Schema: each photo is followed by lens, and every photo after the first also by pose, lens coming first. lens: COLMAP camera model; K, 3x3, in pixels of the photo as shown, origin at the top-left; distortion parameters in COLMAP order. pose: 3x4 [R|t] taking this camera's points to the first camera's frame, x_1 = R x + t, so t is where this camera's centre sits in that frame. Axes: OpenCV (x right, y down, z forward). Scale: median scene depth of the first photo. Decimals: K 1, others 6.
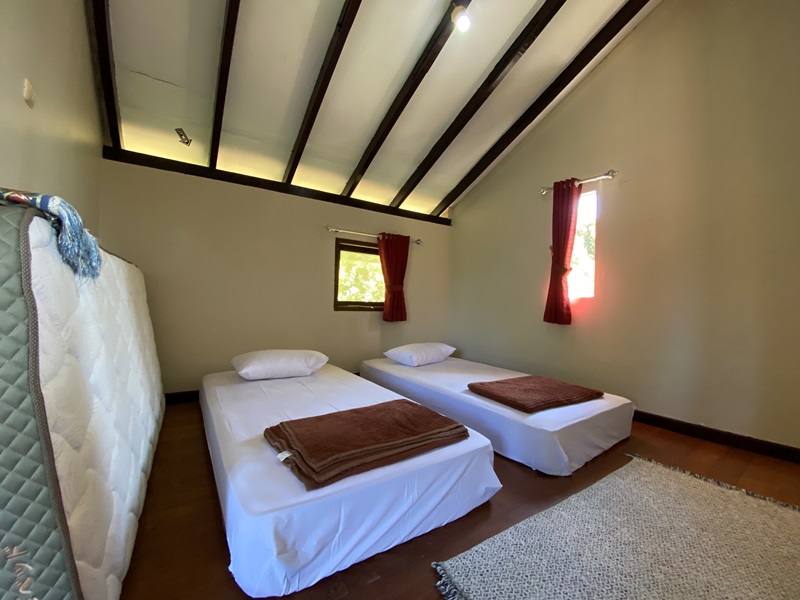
lens RADIAL K [[324.2, 0, 398.2], [0, 324.2, 297.6], [0, 0, 1]] dist [0.018695, -0.020879]
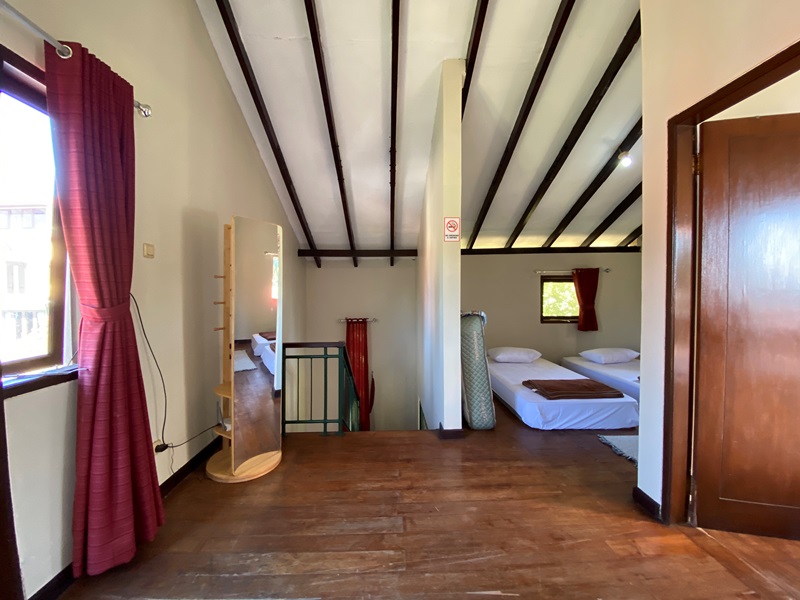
lens RADIAL K [[324.2, 0, 398.2], [0, 324.2, 297.6], [0, 0, 1]] dist [0.018695, -0.020879]
pose [[0.847723, -0.020744, -0.530034, 0.044345], [0.032250, 0.999402, 0.012466, -0.115074], [0.529458, -0.027662, 0.847885, -0.617553]]
